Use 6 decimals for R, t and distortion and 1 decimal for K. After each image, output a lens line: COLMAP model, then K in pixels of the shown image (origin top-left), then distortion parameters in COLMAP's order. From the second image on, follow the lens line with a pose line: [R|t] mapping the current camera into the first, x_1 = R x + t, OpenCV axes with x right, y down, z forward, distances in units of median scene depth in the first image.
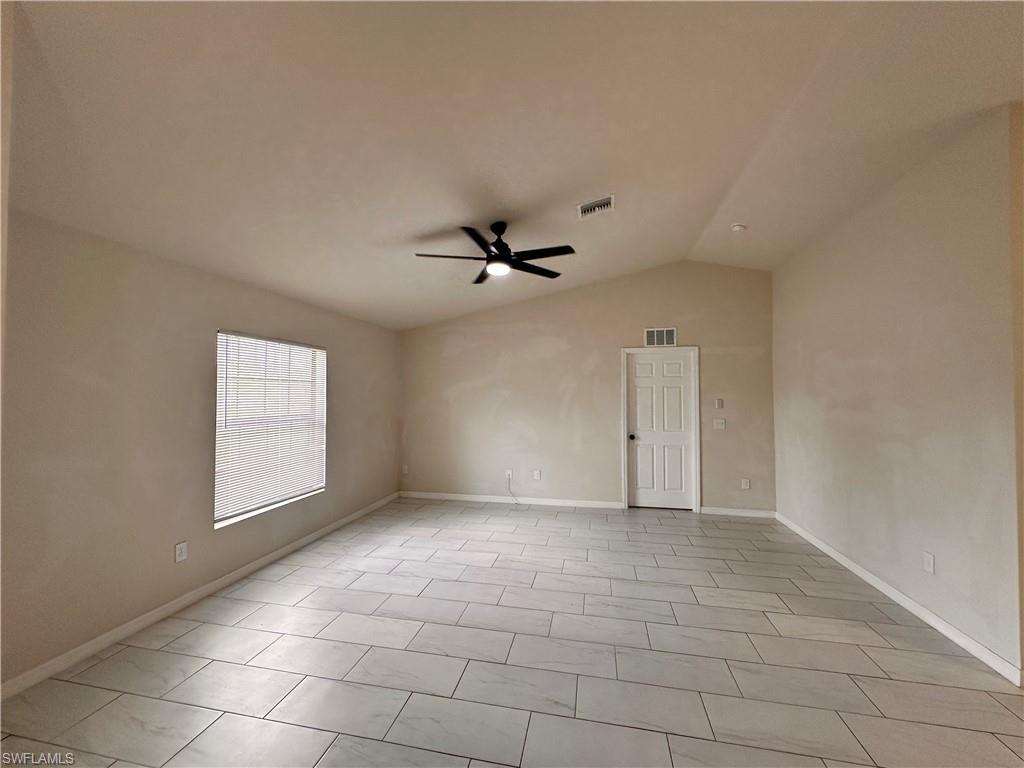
lens RADIAL K [[411.8, 0, 513.2], [0, 411.8, 379.4], [0, 0, 1]] dist [0.000334, 0.000151]
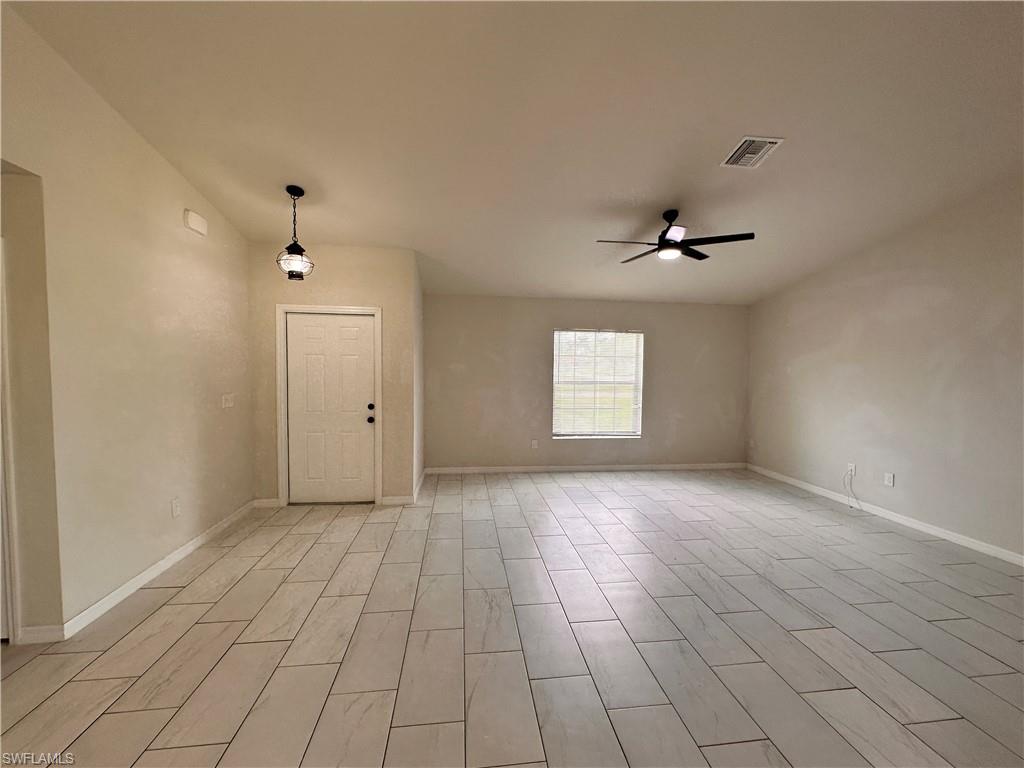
lens RADIAL K [[411.8, 0, 512.5], [0, 411.8, 386.8], [0, 0, 1]] dist [0.000334, 0.000151]
pose [[0.323303, 0.049181, -0.945017, 0.672490], [0.020013, 0.998070, 0.058789, 0.015298], [0.946084, -0.037919, 0.321695, 0.177194]]
